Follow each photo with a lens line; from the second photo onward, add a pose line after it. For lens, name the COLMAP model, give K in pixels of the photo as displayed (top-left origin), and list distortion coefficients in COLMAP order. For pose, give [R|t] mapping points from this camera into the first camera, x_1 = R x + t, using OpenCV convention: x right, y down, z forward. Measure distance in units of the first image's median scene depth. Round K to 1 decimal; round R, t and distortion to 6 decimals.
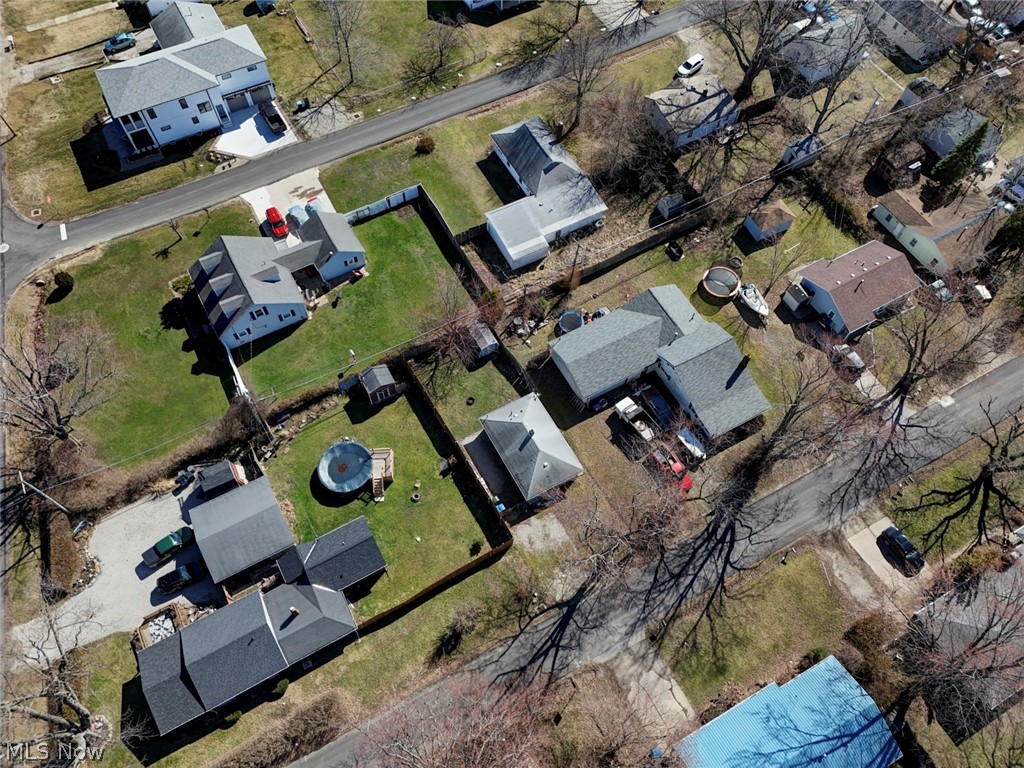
lens RADIAL K [[758.6, 0, 512.0], [0, 758.6, 384.0], [0, 0, 1]] dist [0.107911, -0.134956]
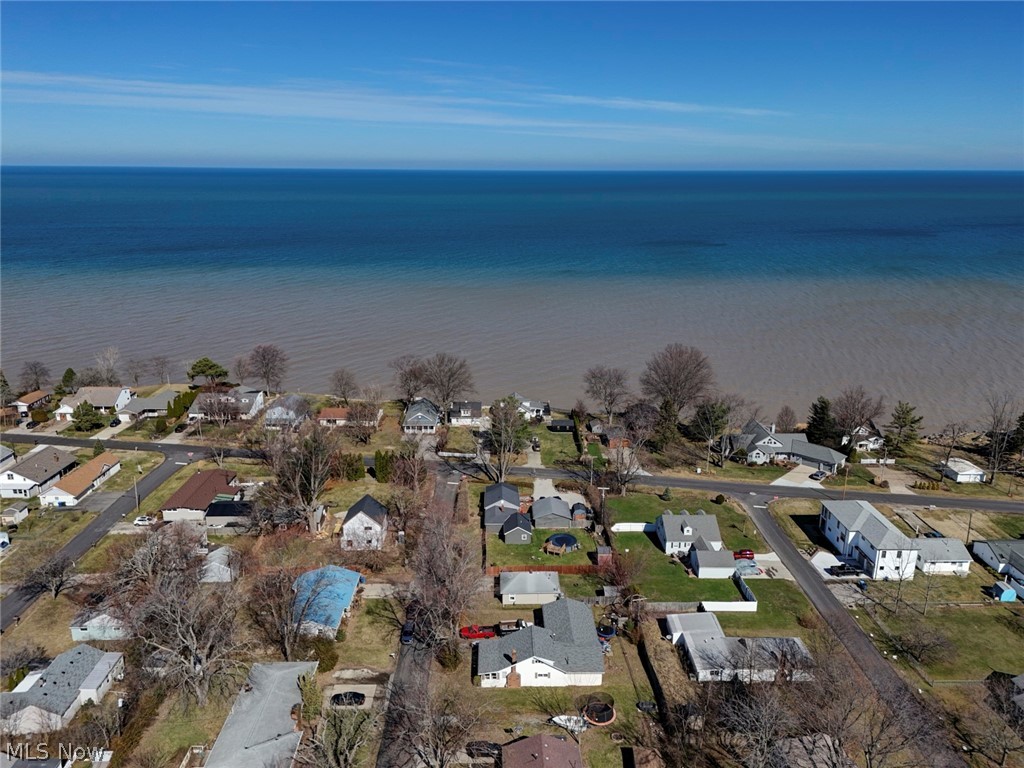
lens RADIAL K [[758.6, 0, 512.0], [0, 758.6, 384.0], [0, 0, 1]] dist [0.107911, -0.134956]
pose [[-0.469738, 0.223797, -0.853968, 1.176899], [-0.778926, 0.350189, 0.520233, -0.783560], [0.415476, 0.909551, 0.009824, 0.477903]]
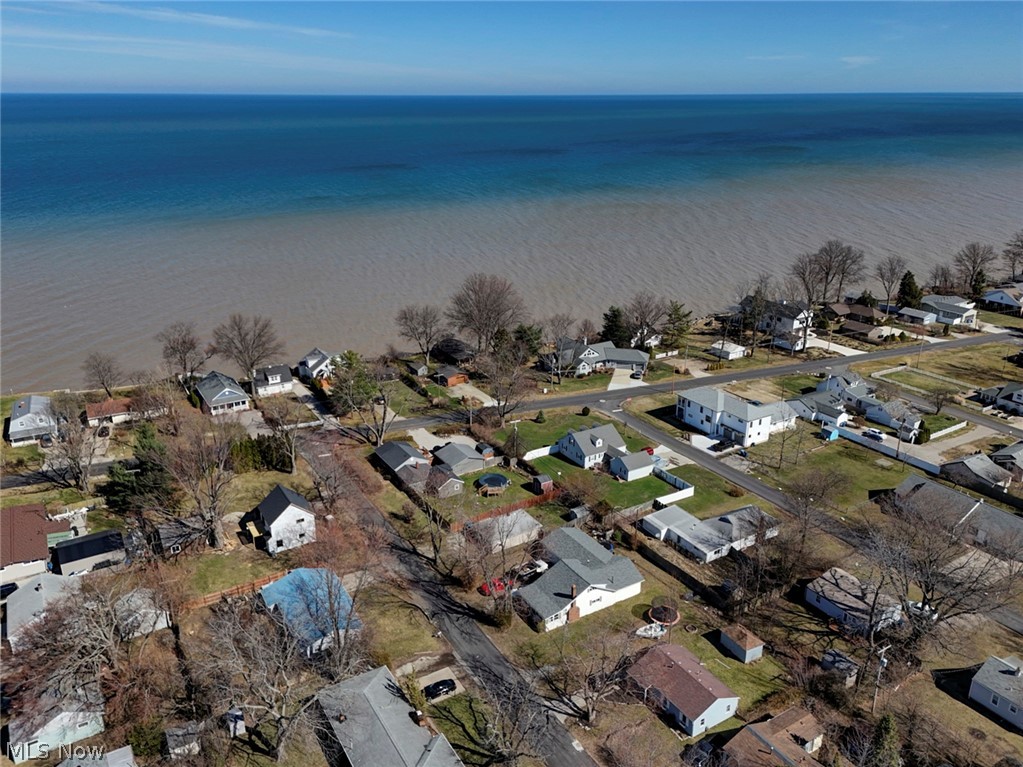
lens RADIAL K [[780.6, 0, 511.5], [0, 780.6, 383.5], [0, 0, 1]] dist [0.123536, -0.149536]
pose [[0.038094, 0.330784, -0.942937, 1.300114], [-0.873964, 0.468541, 0.129057, -0.250876], [0.484495, 0.819177, 0.306942, 0.188525]]
